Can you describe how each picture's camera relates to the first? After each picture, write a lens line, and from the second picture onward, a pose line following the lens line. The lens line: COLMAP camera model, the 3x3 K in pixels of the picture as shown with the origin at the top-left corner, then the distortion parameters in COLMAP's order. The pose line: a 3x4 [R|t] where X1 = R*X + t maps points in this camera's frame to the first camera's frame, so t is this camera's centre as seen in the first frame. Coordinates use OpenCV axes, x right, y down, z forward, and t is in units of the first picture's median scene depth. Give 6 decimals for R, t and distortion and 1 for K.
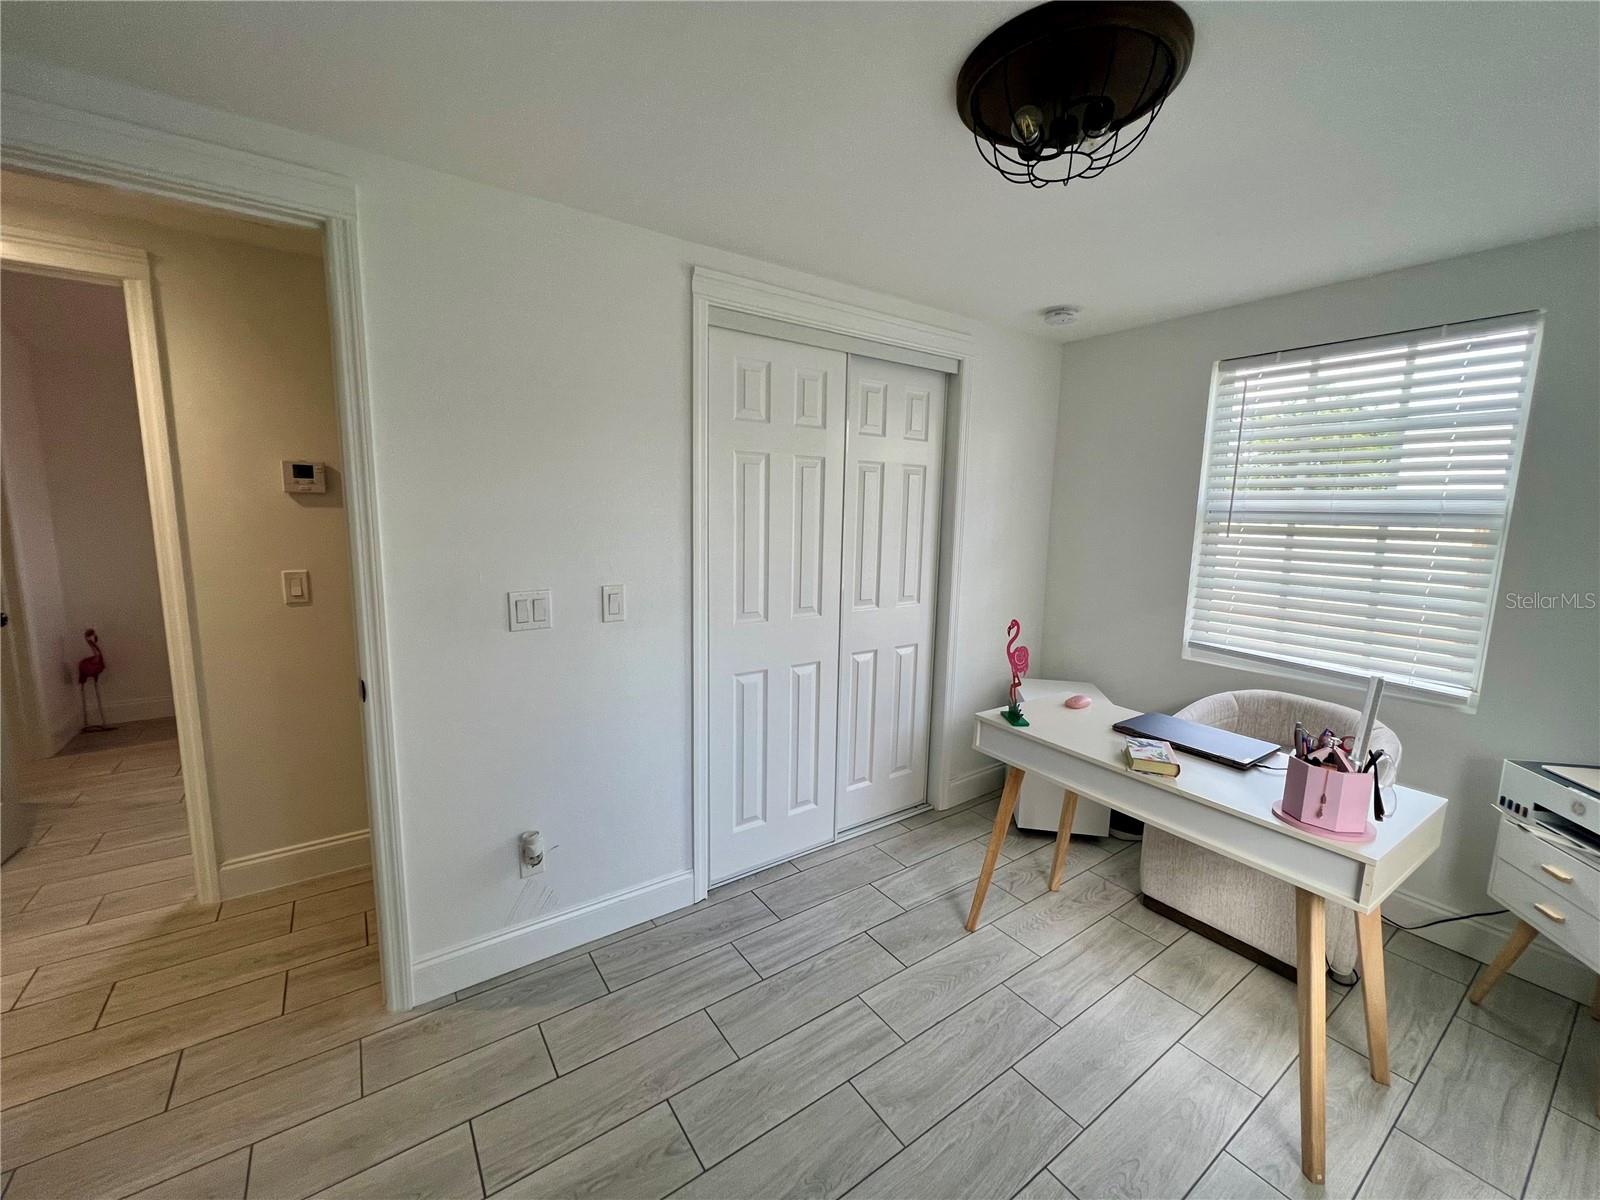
lens RADIAL K [[641.7, 0, 796.3], [0, 641.7, 596.7], [0, 0, 1]] dist [-0.001938, 0.000308]
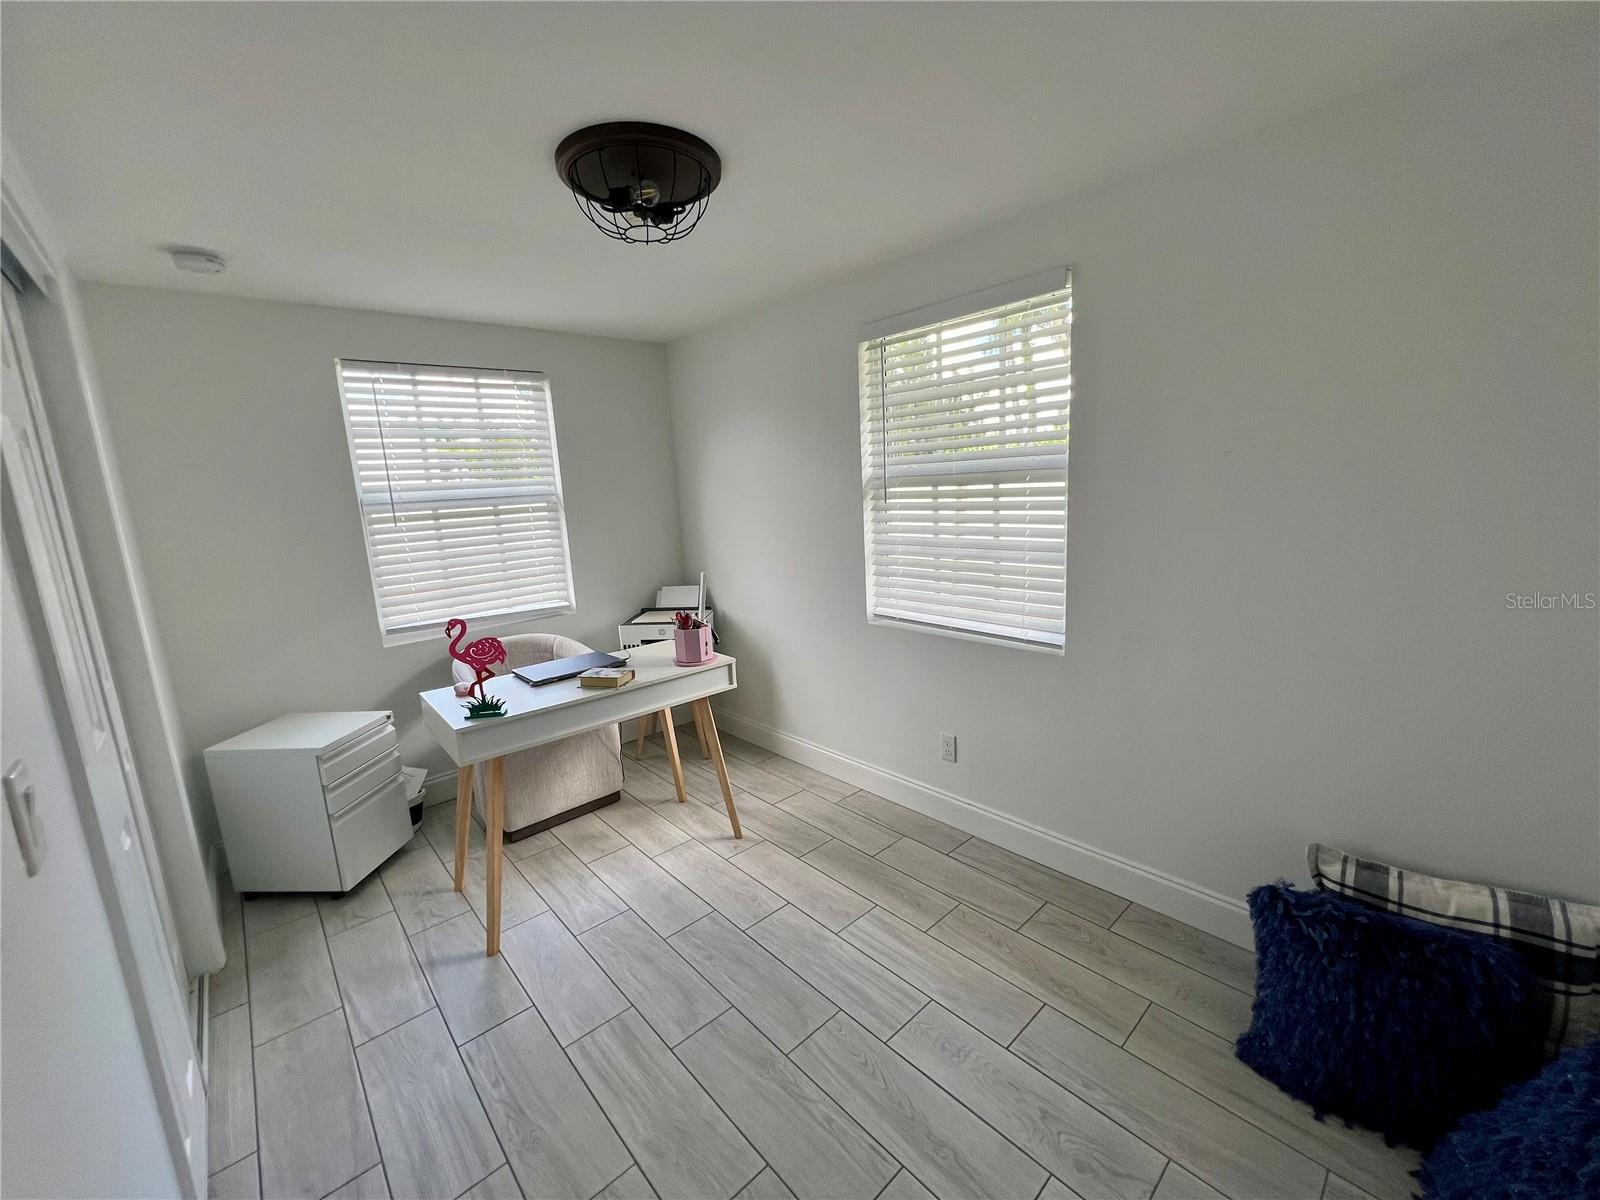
lens RADIAL K [[641.7, 0, 795.6], [0, 641.7, 594.8], [0, 0, 1]] dist [-0.001938, 0.000308]
pose [[-0.119860, -0.182803, 0.975816, -0.610117], [0.190941, 0.960307, 0.203351, -0.089420], [-0.974256, 0.210697, -0.080198, 0.547660]]
